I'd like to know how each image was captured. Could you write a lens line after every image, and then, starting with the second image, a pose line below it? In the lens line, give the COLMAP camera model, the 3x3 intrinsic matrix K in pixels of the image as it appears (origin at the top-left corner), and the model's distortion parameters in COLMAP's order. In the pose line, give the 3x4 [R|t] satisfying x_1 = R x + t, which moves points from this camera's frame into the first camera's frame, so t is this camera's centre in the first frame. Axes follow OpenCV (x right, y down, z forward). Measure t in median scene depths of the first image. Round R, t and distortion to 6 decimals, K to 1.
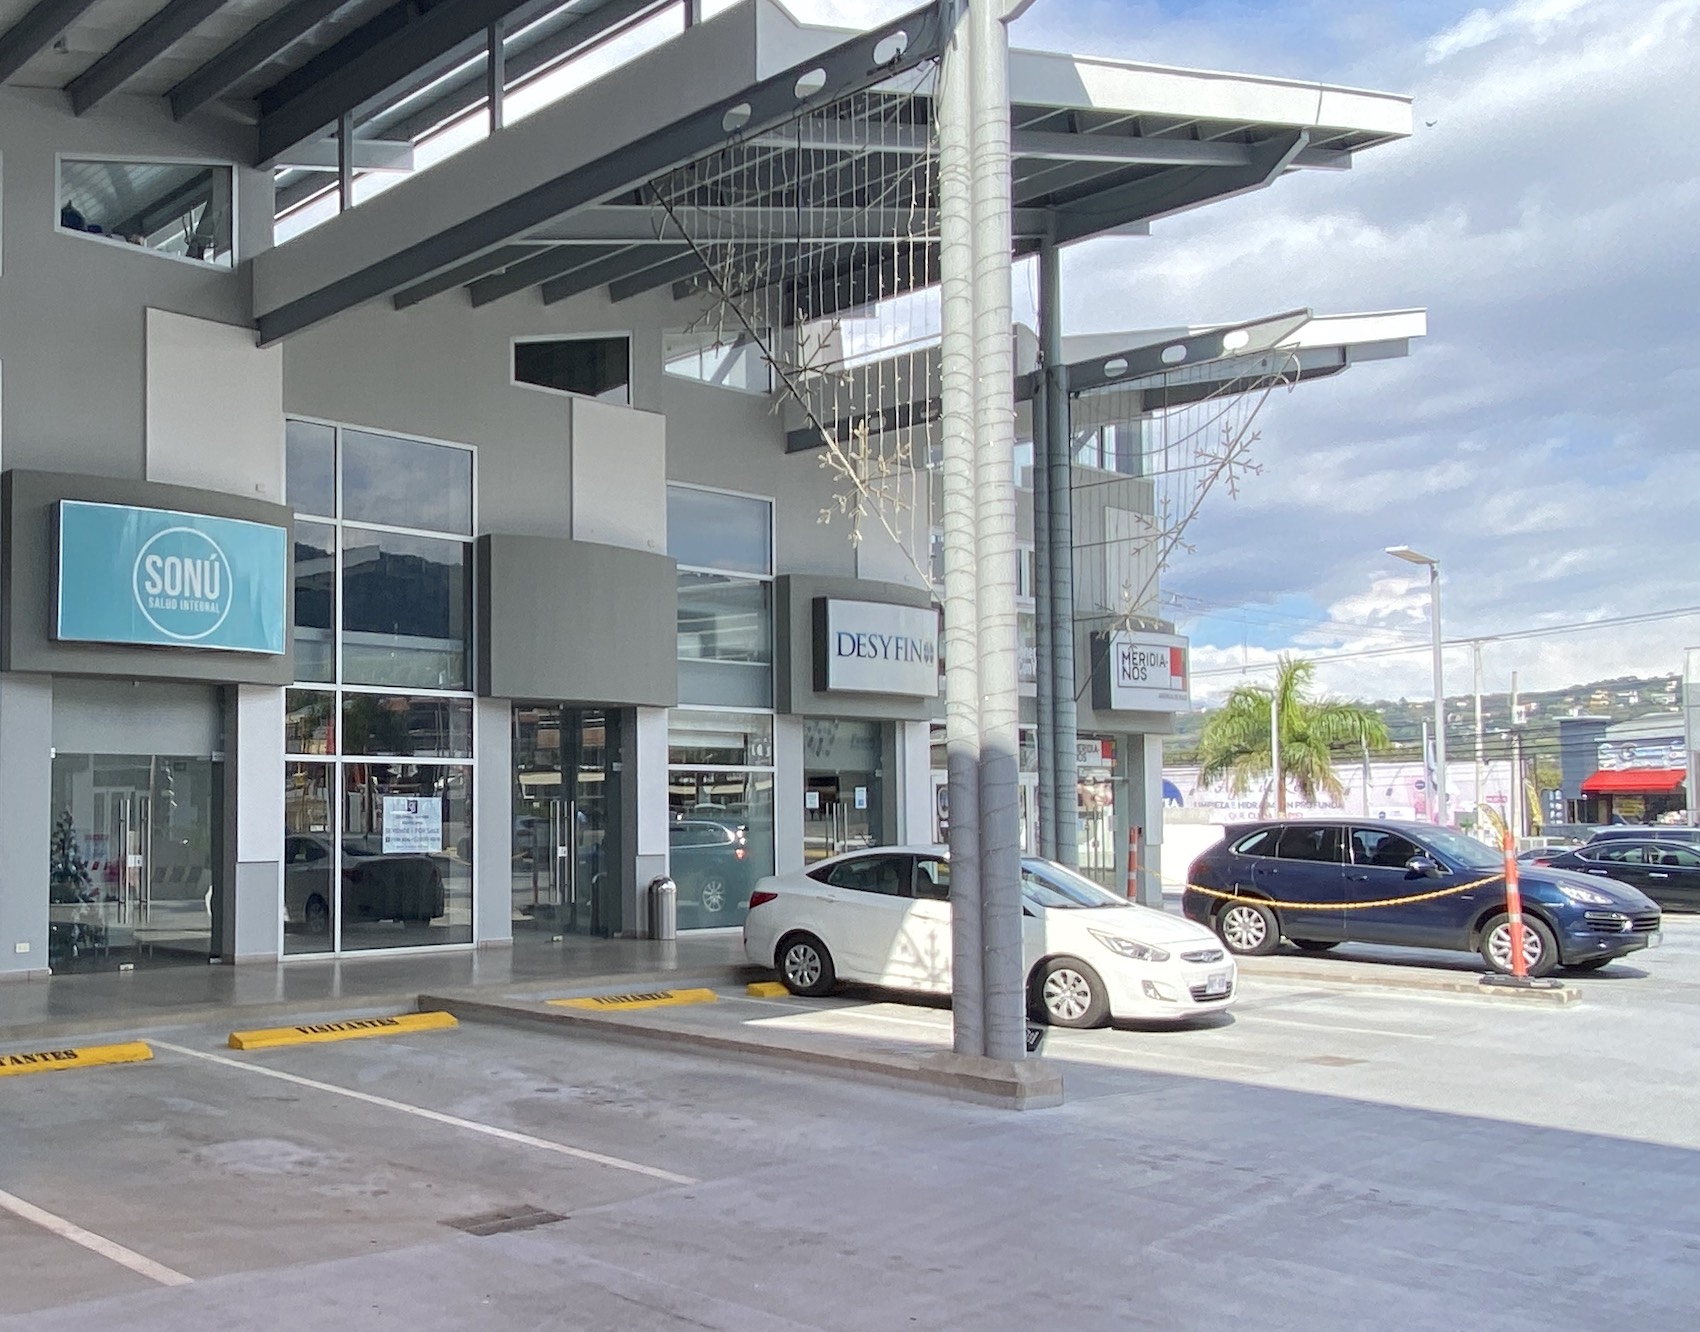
lens RADIAL K [[1616.6, 0, 403.2], [0, 1616.6, 730.4], [0, 0, 1]] dist [0.070819, -0.070428]
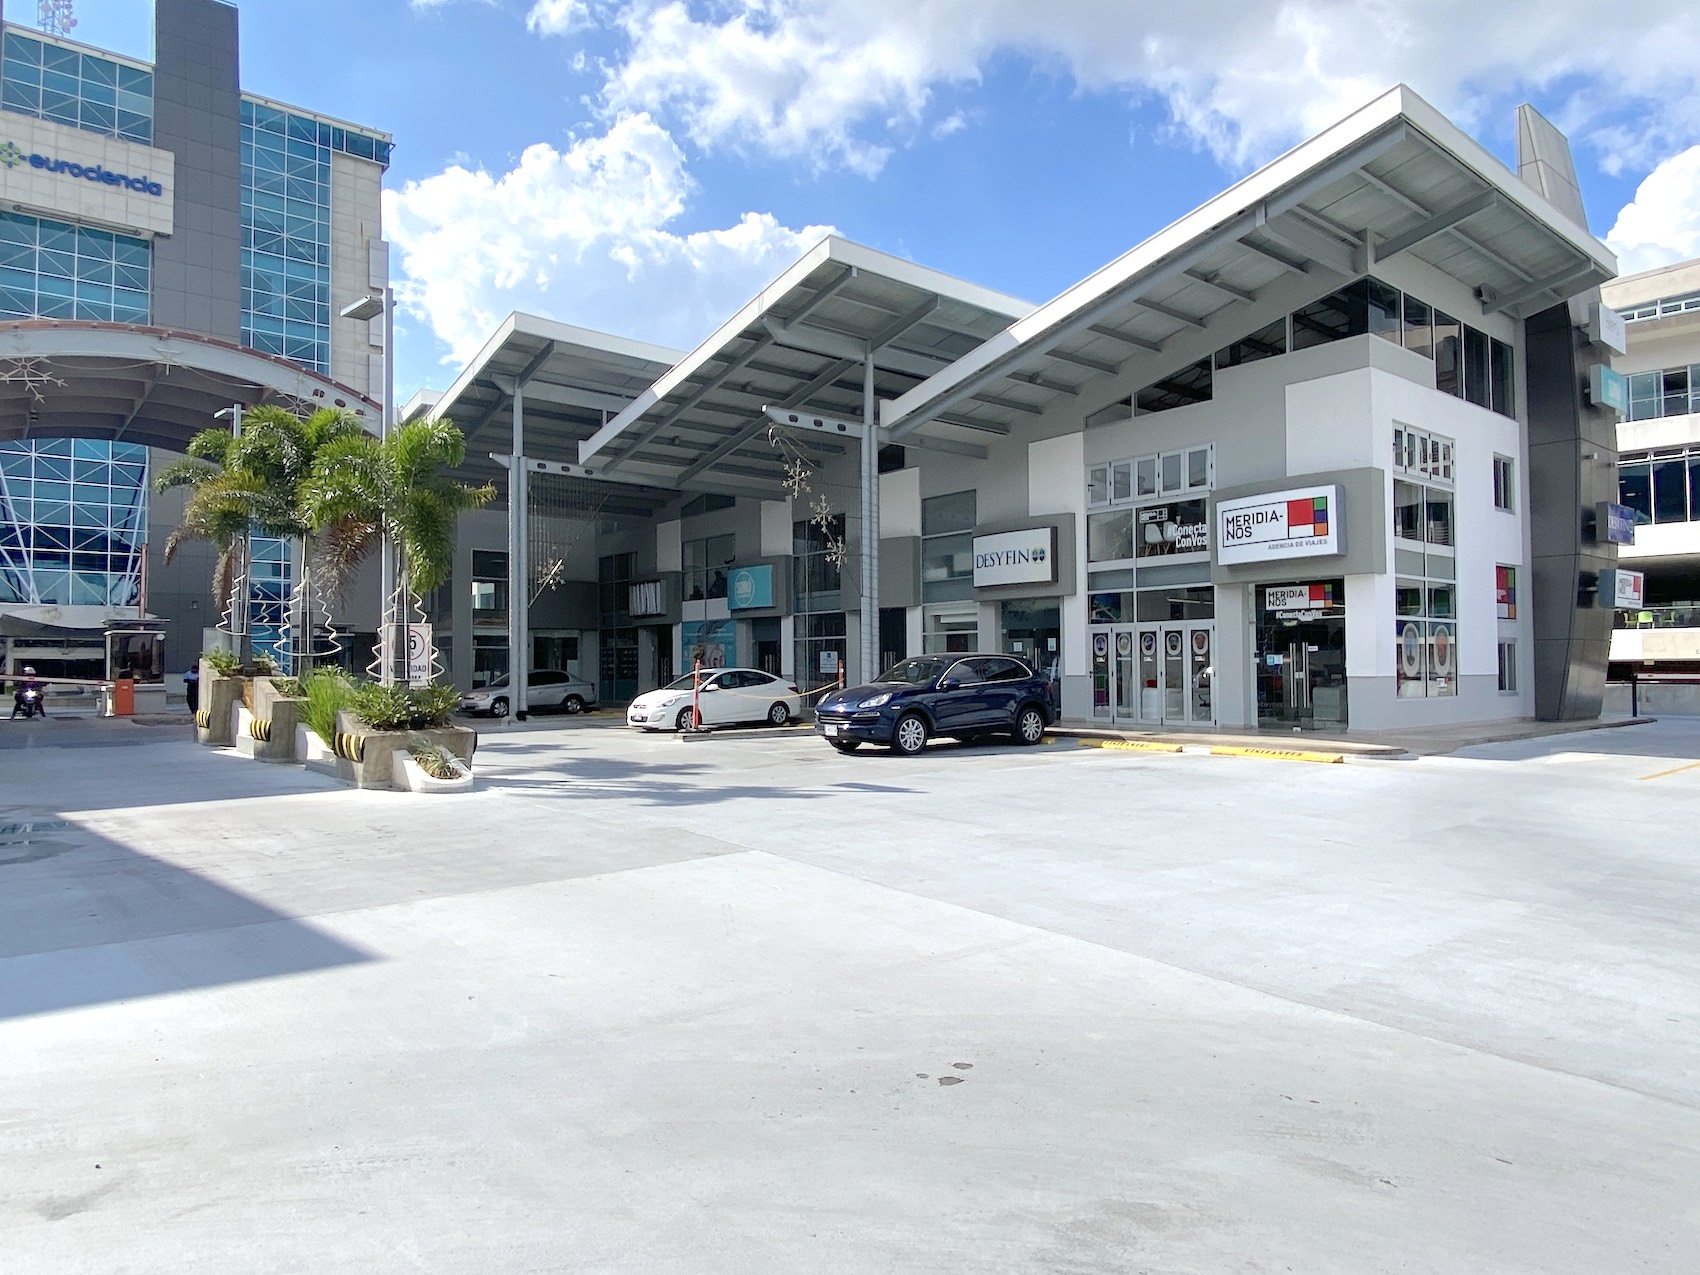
lens RADIAL K [[1041.3, 0, 858.9], [0, 1041.3, 655.6], [0, 0, 1]] dist [0.006680, 0.000024]
pose [[0.057322, -0.014202, -0.998255, 1.426651], [0.055012, 0.998425, -0.011045, 0.058078], [0.996839, -0.054283, 0.058013, 0.789395]]
